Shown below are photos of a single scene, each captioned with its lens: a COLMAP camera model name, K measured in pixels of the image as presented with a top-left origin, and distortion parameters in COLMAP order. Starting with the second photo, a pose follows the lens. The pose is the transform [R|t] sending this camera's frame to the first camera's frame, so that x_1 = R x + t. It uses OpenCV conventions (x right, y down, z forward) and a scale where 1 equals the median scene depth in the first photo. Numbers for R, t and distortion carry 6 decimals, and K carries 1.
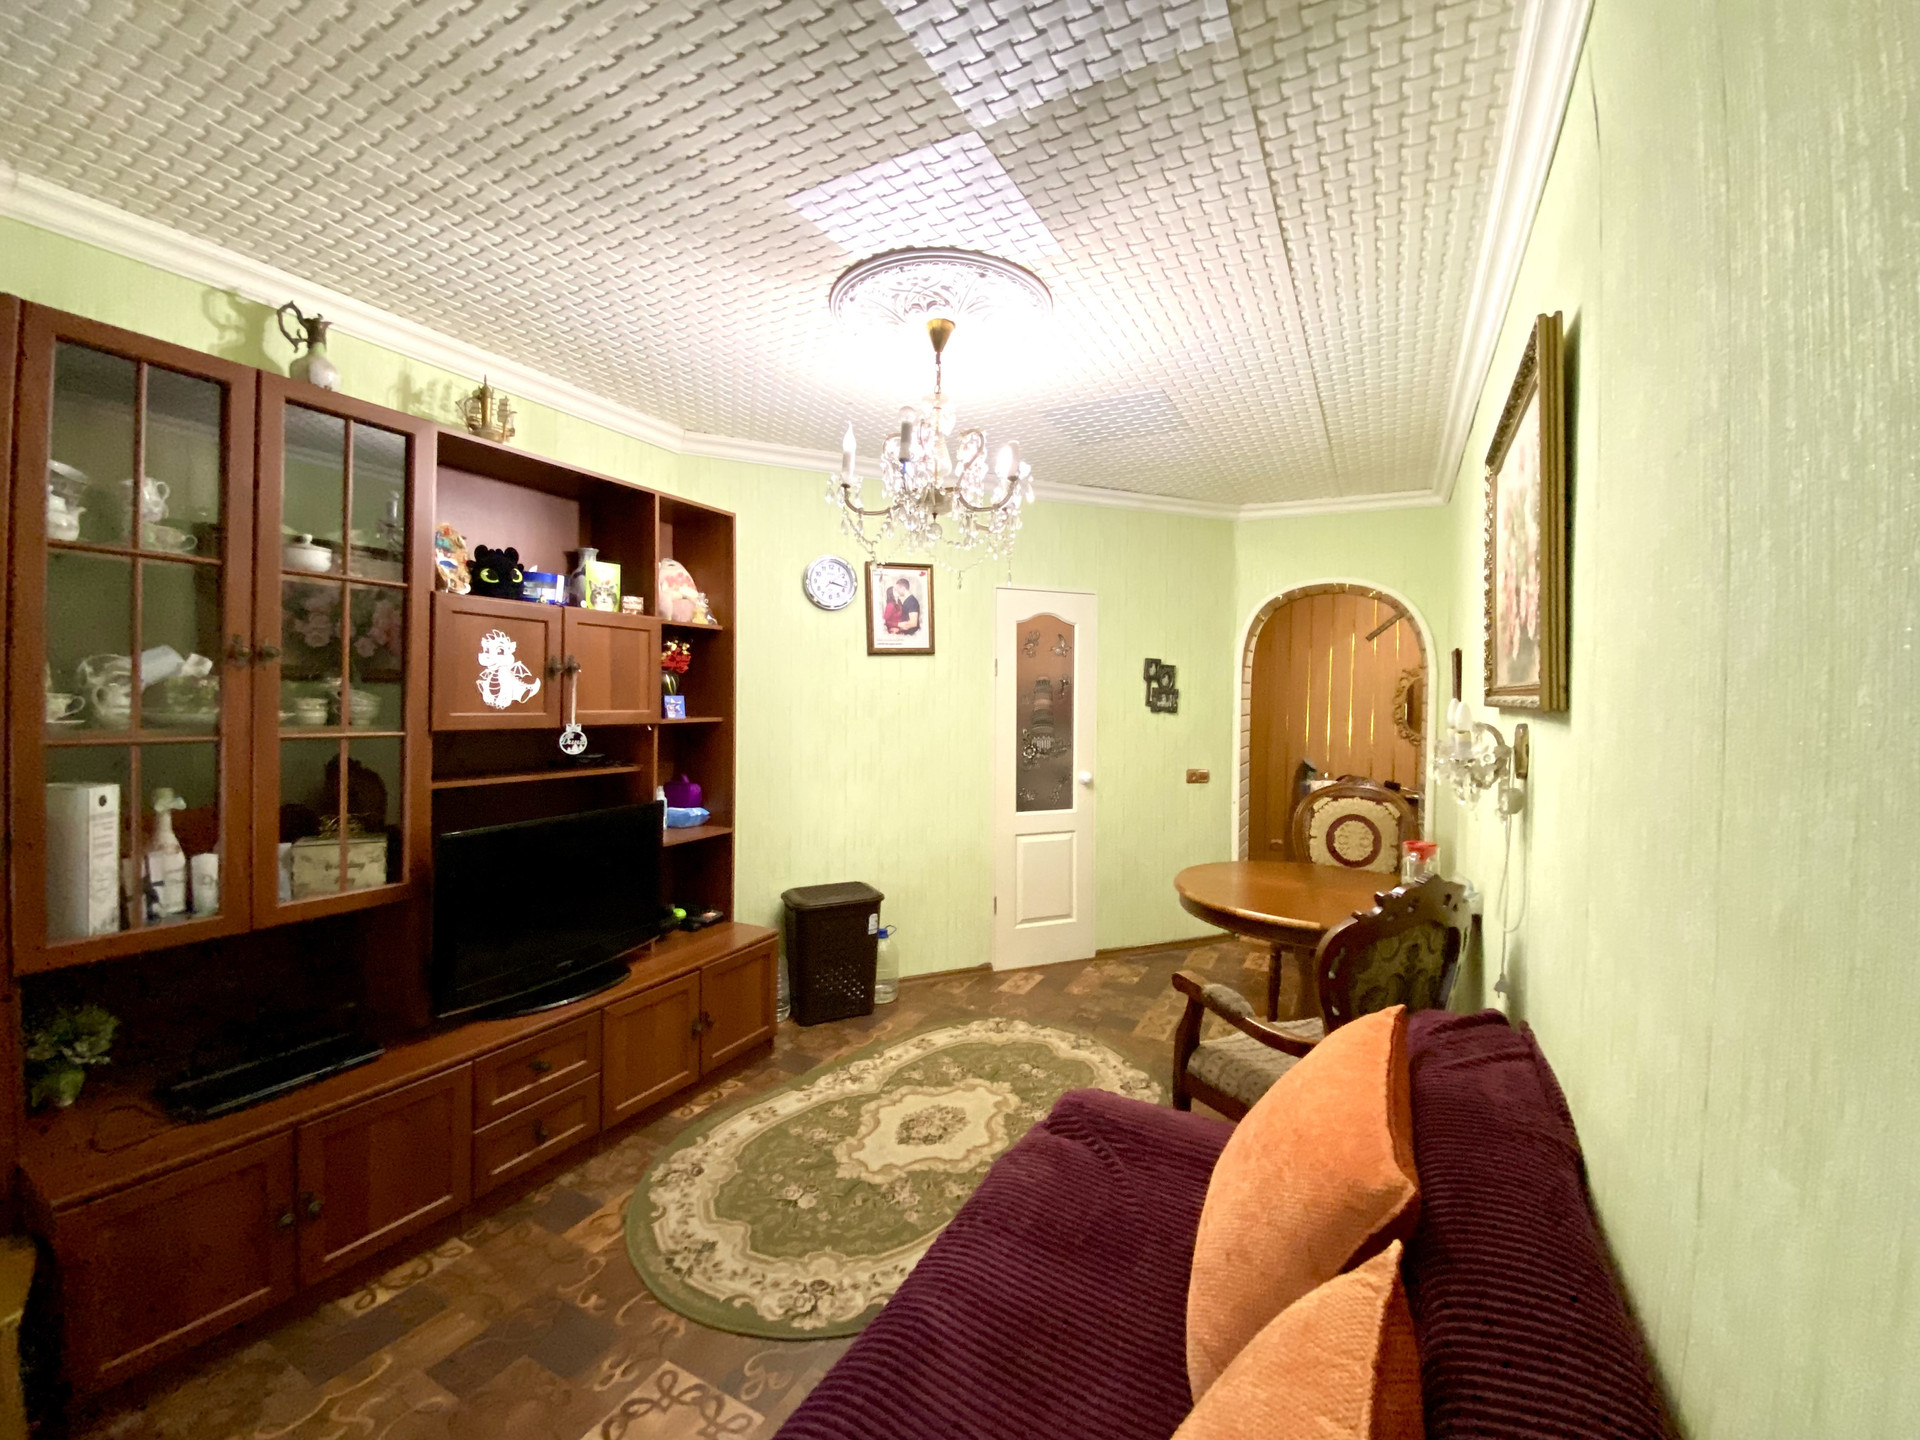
lens RADIAL K [[774.7, 0, 955.3], [0, 774.7, 719.9], [0, 0, 1]] dist [0.017967, -0.018904]
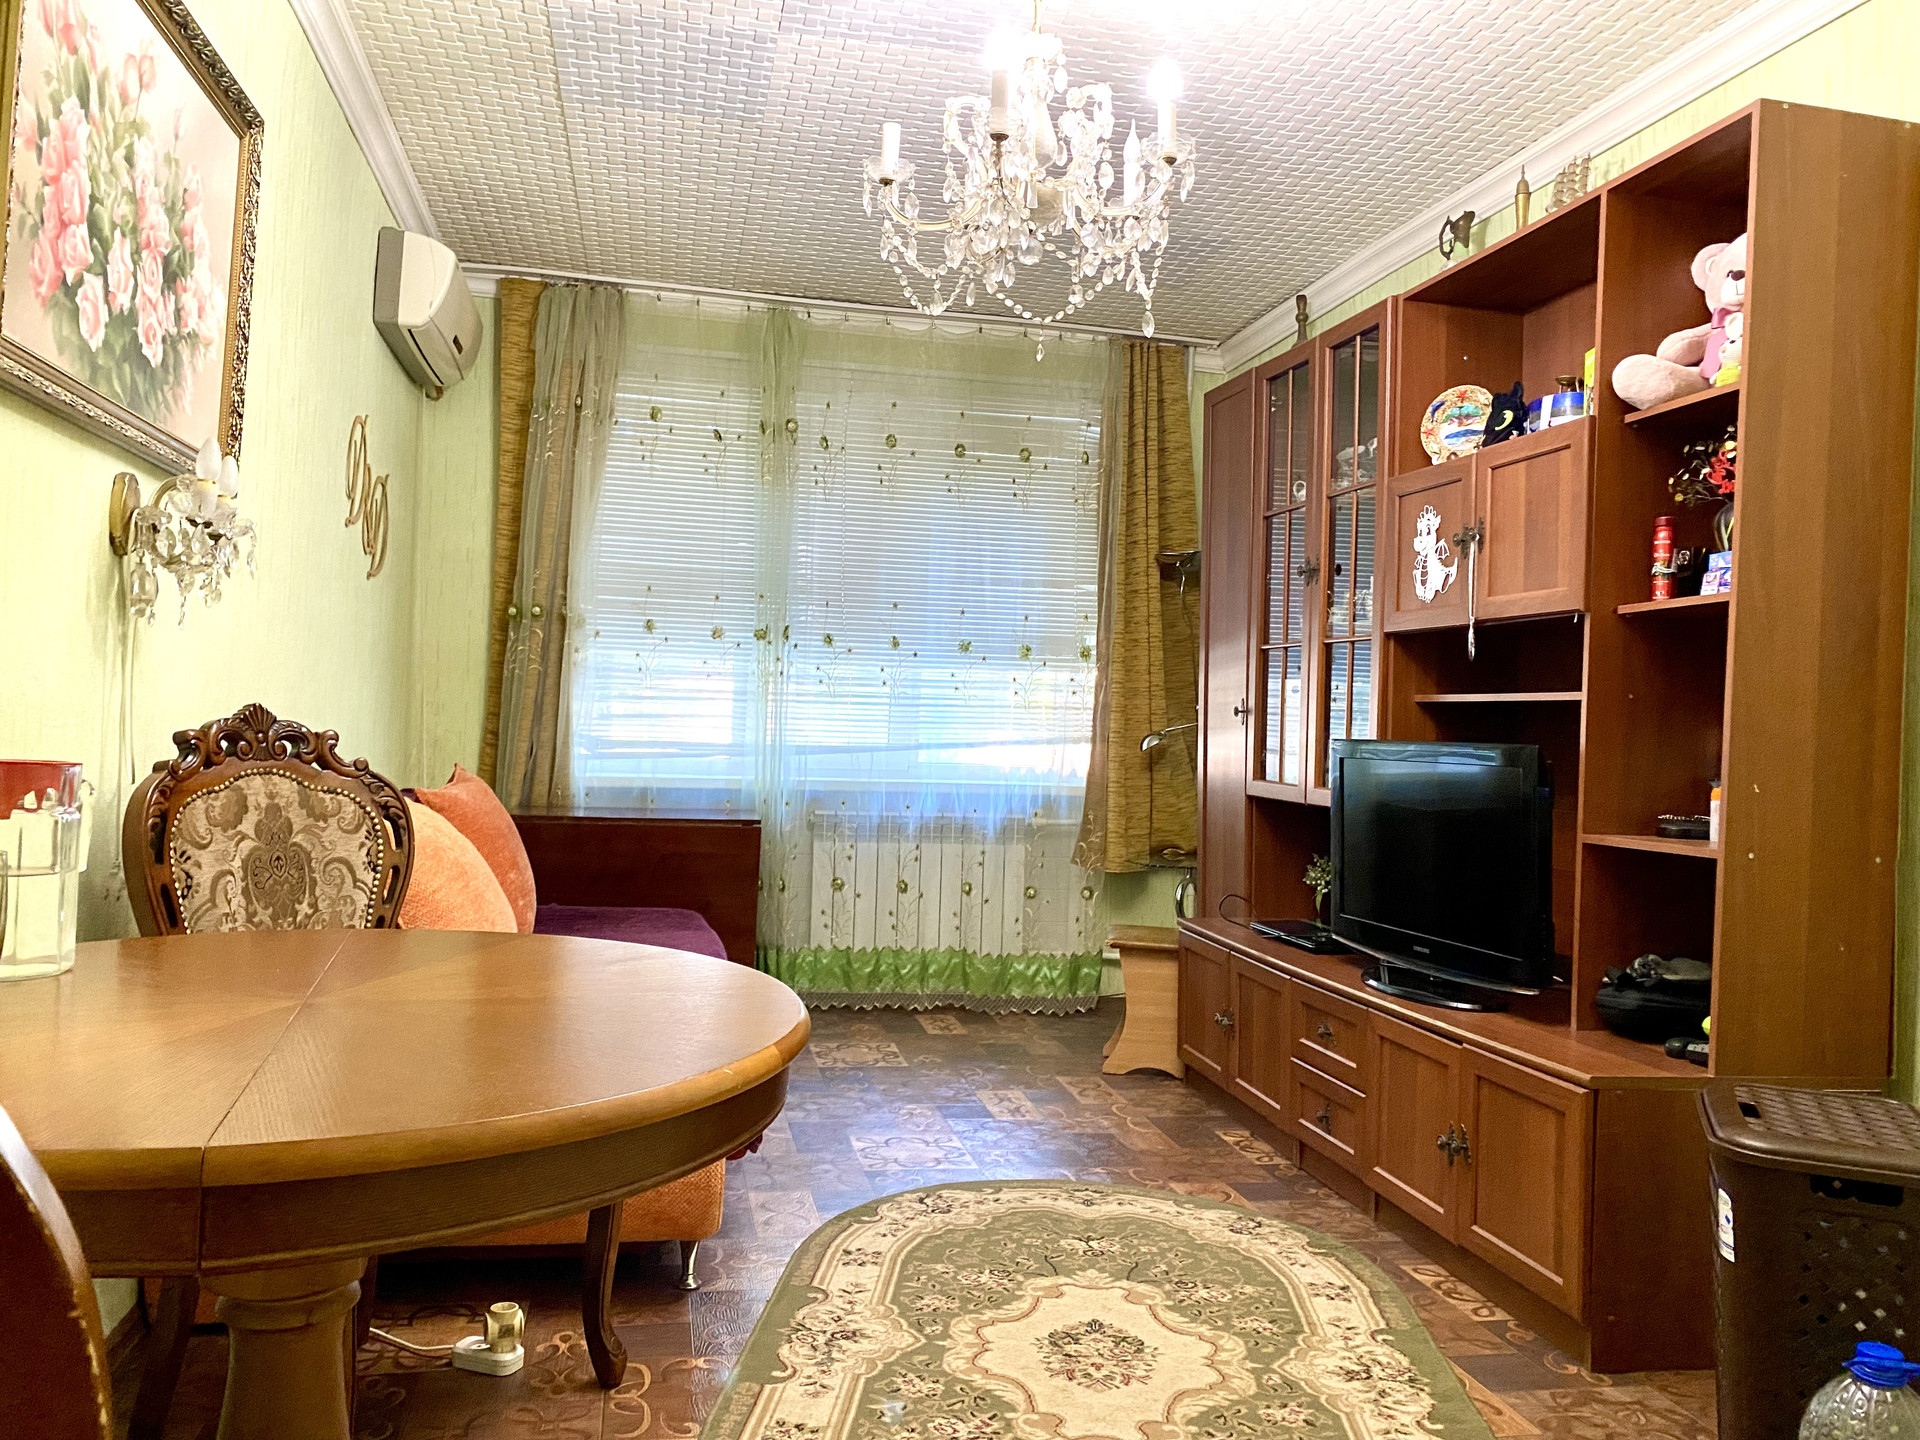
lens RADIAL K [[1445.1, 0, 942.7], [0, 1445.1, 724.4], [0, 0, 1]] dist [0.008728, -0.011036]
pose [[-0.766094, -0.039570, -0.641510, 0.709916], [-0.061286, 0.998053, 0.011625, 0.118049], [0.639800, 0.048222, -0.767027, 1.751095]]
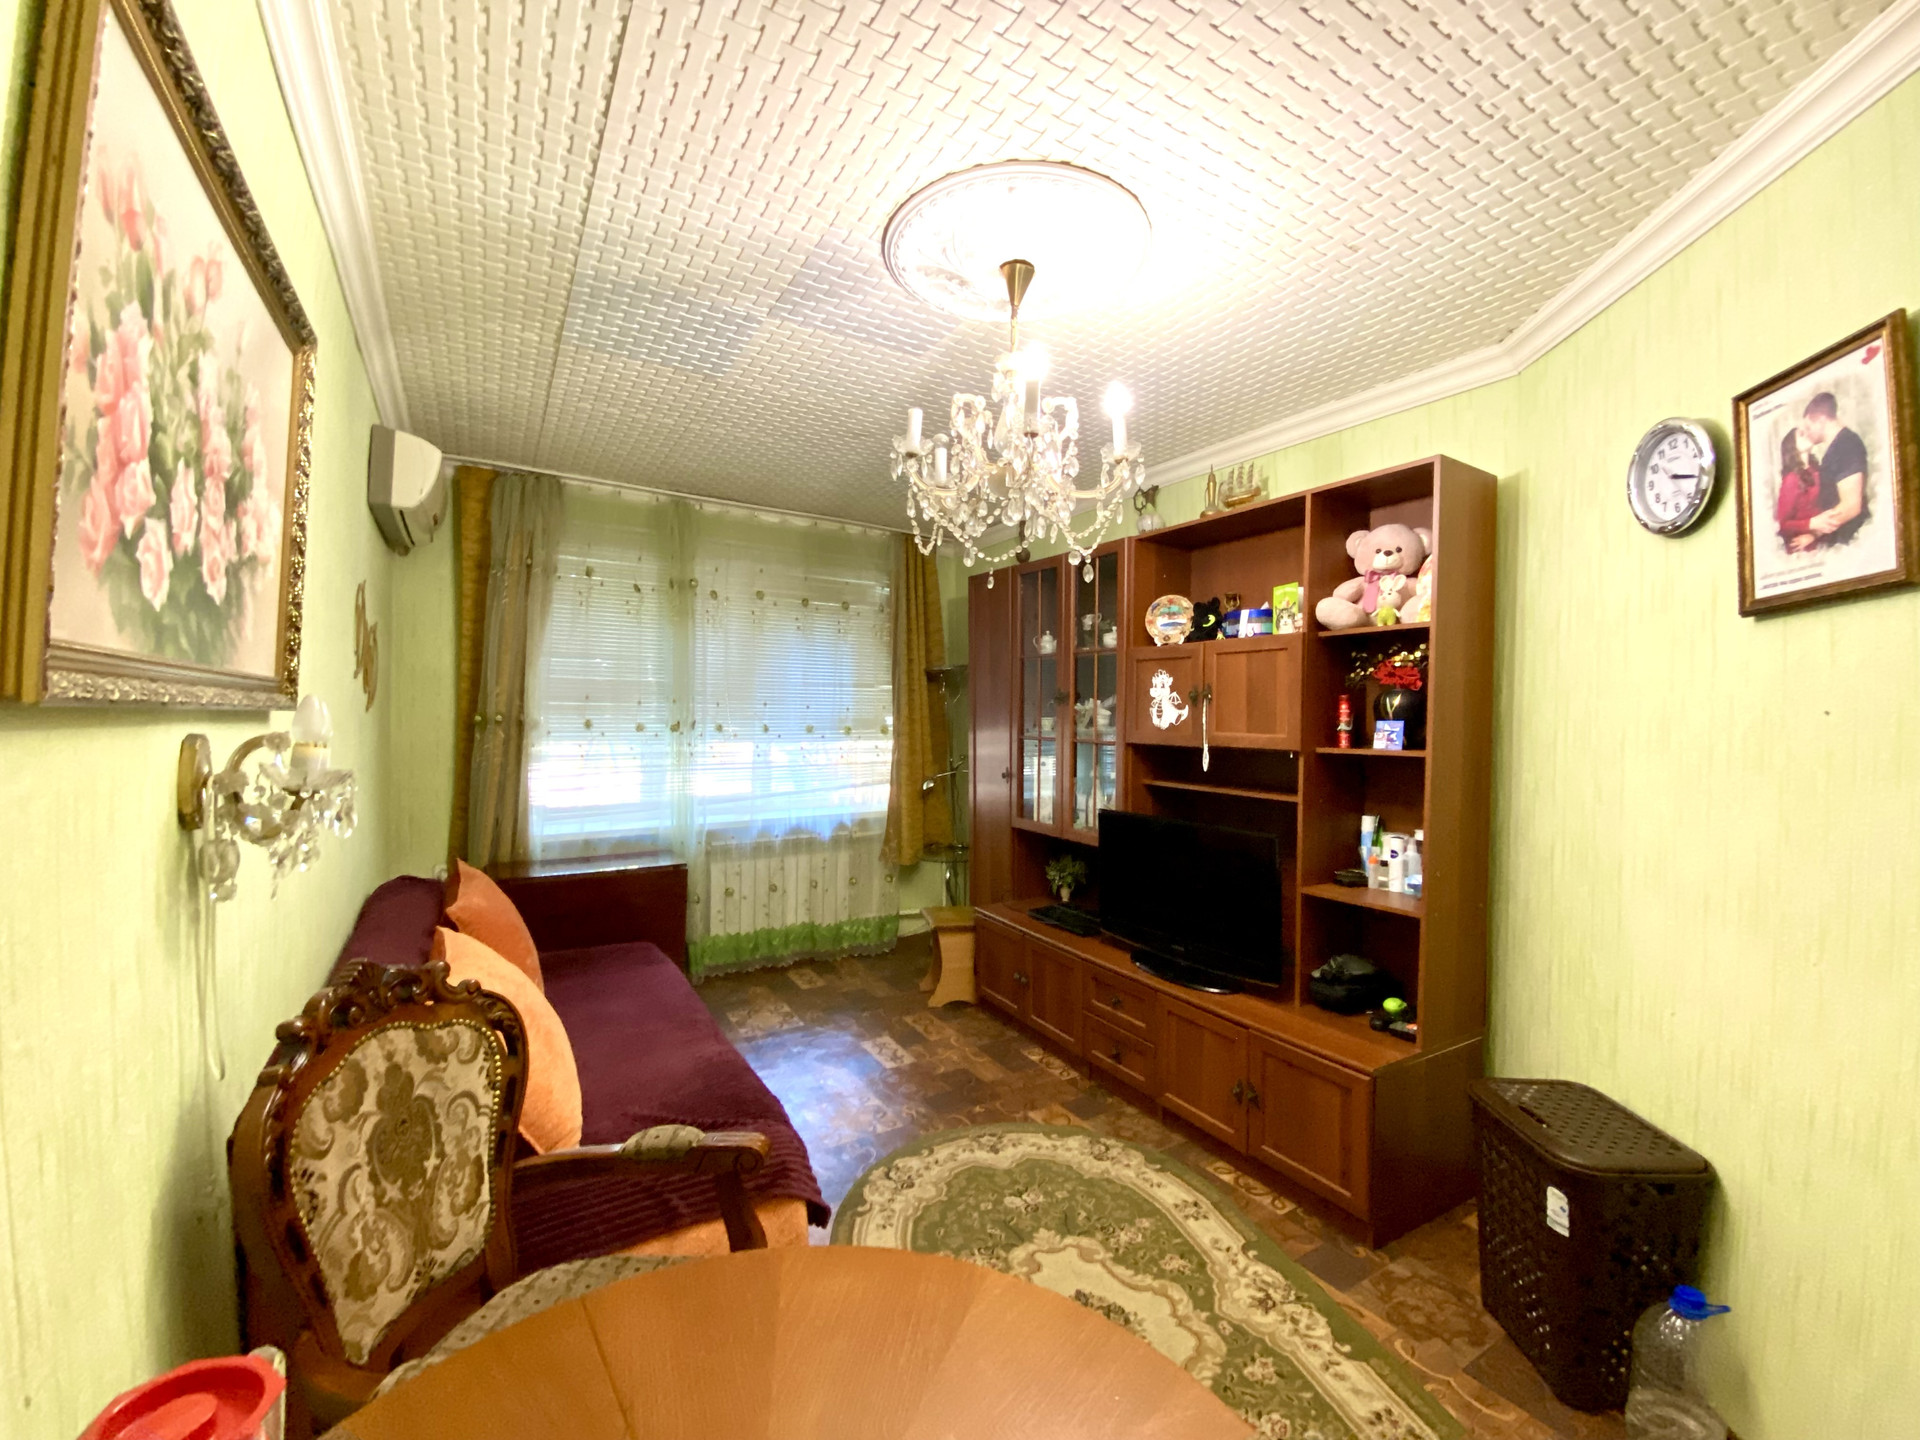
lens RADIAL K [[774.7, 0, 955.3], [0, 774.7, 719.9], [0, 0, 1]] dist [0.017967, -0.018904]
pose [[-0.500261, -0.012972, -0.865777, 0.685232], [-0.041540, 0.999096, 0.009033, -0.026106], [0.864878, 0.040484, -0.500348, 1.294788]]
